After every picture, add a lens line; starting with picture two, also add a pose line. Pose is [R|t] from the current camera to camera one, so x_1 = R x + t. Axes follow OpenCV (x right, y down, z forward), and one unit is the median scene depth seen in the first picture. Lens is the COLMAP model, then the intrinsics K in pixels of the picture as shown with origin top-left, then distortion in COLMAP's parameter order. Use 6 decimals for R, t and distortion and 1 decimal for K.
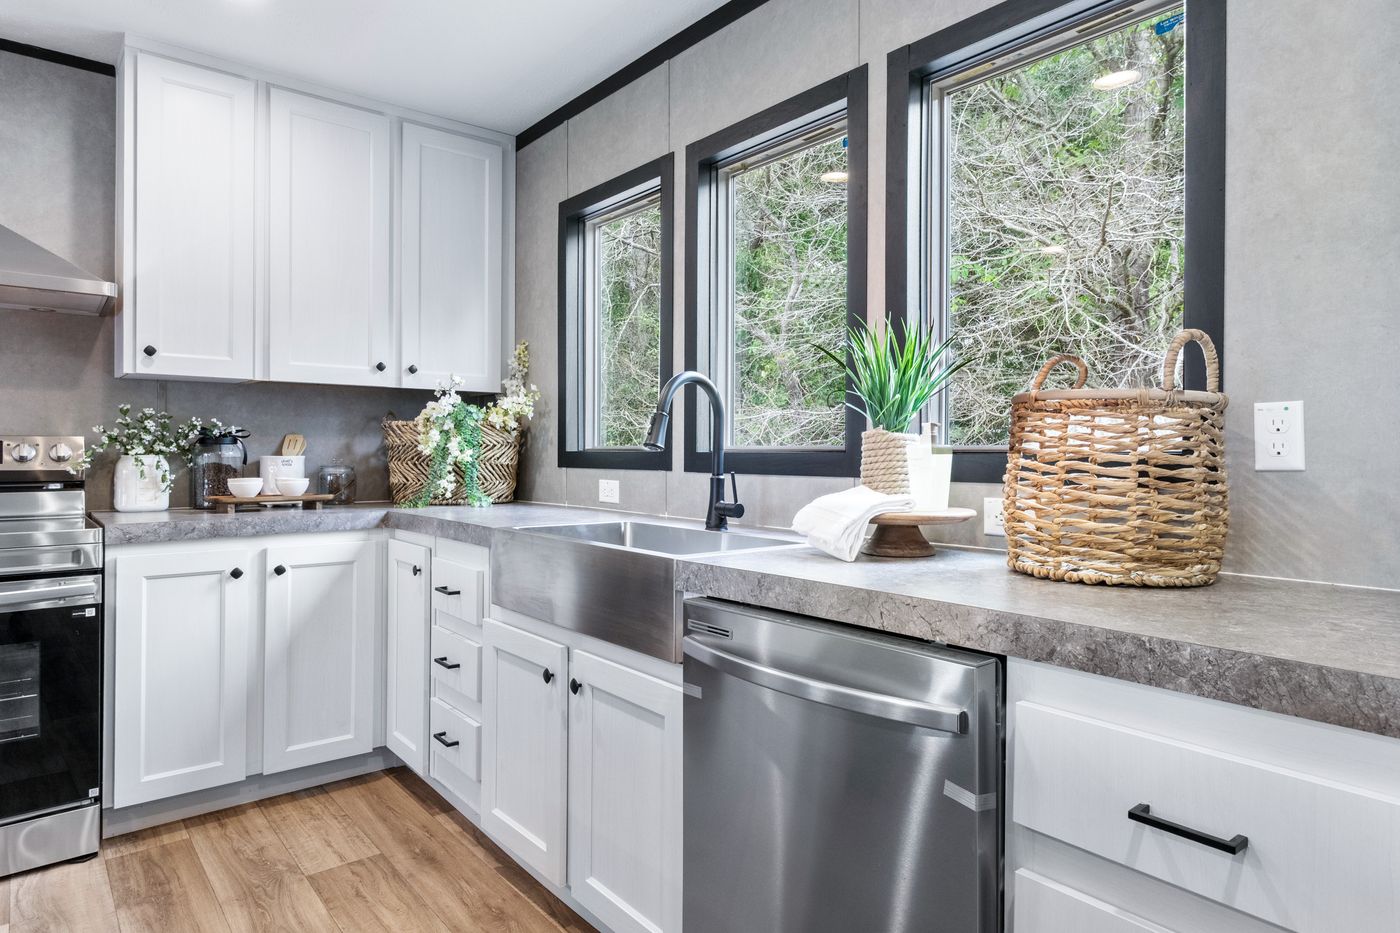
lens RADIAL K [[807.9, 0, 723.8], [0, 807.9, 458.7], [0, 0, 1]] dist [-0.022983, 0.025104]
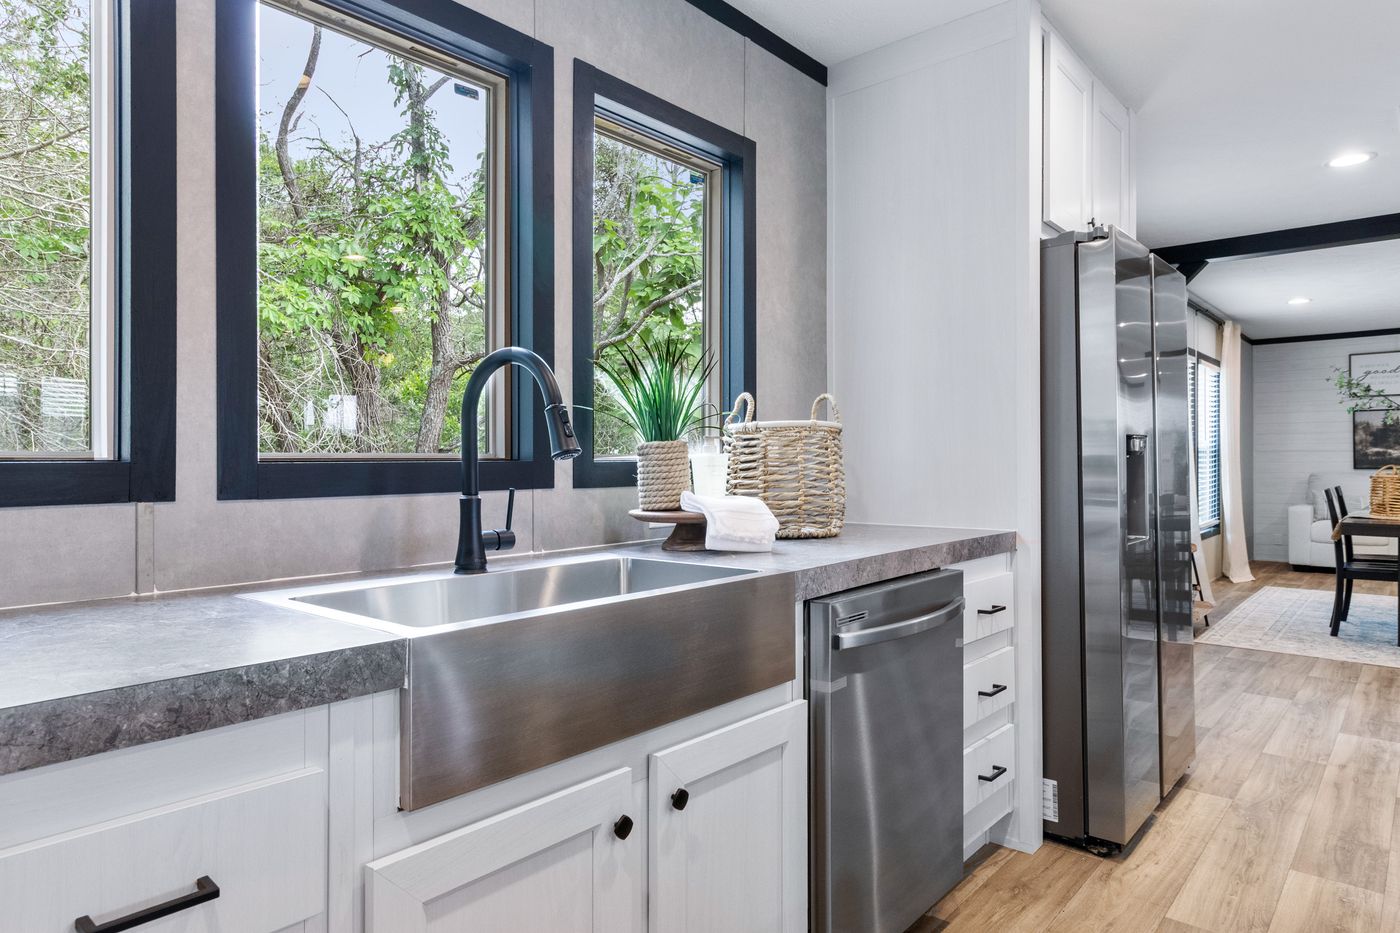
lens RADIAL K [[835.5, 0, 737.3], [0, 835.5, 460.6], [0, 0, 1]] dist [0.057345, 0.000630]
pose [[-0.162633, 0.006005, 0.986668, -0.765987], [0.018037, 0.999832, -0.003112, -0.002964], [-0.986522, 0.017291, -0.162714, 0.882526]]
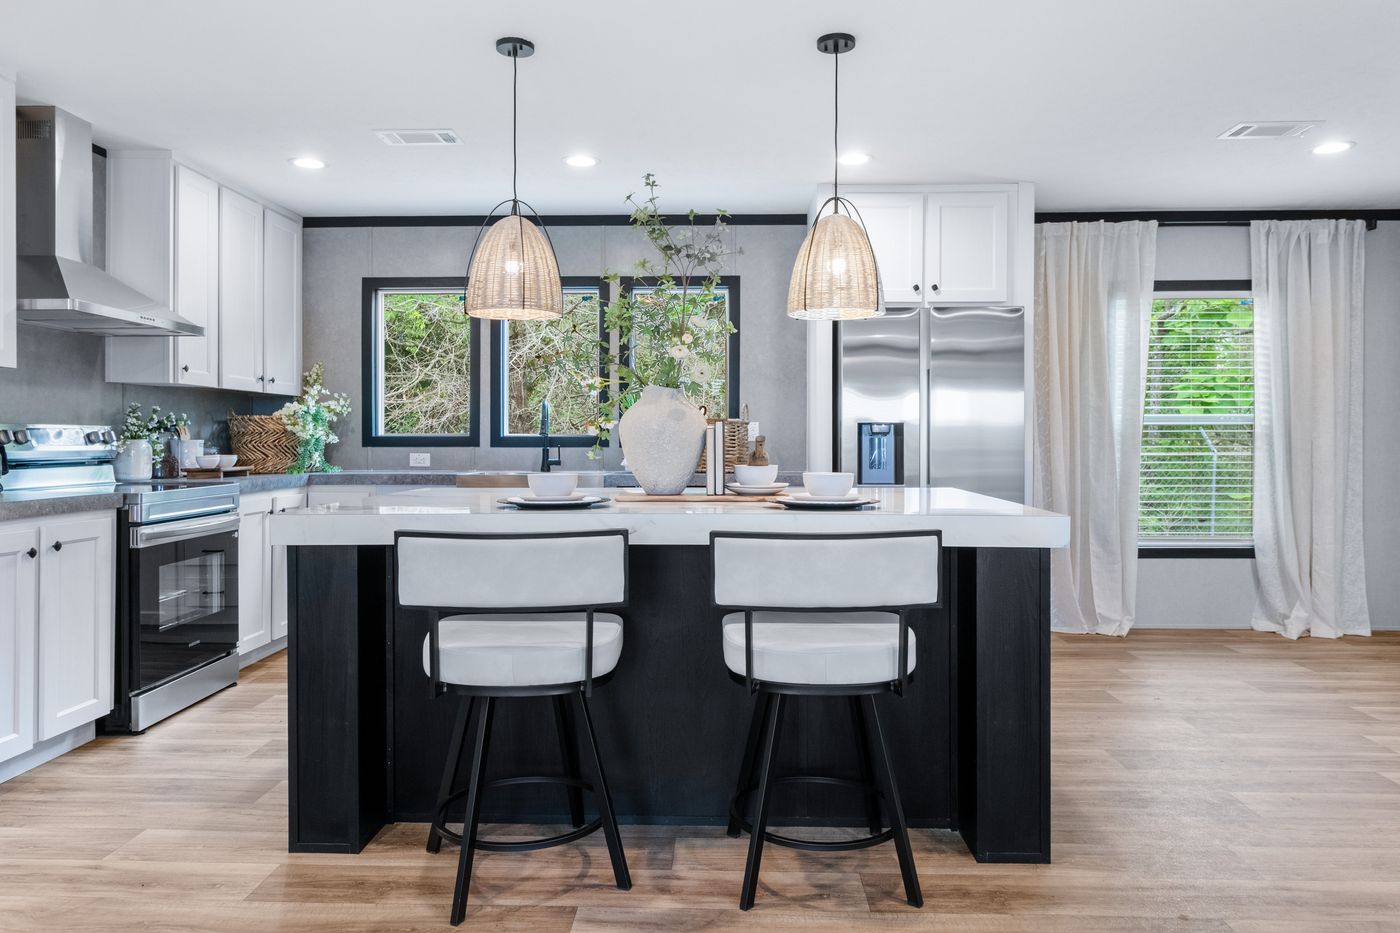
lens RADIAL K [[895.1, 0, 701.7], [0, 895.1, 482.1], [0, 0, 1]] dist [-0.004586, -0.000944]
pose [[0.671230, -0.035167, 0.740415, -1.516401], [0.005942, 0.999097, 0.042066, 0.012907], [-0.741226, -0.023836, 0.670833, -0.940292]]
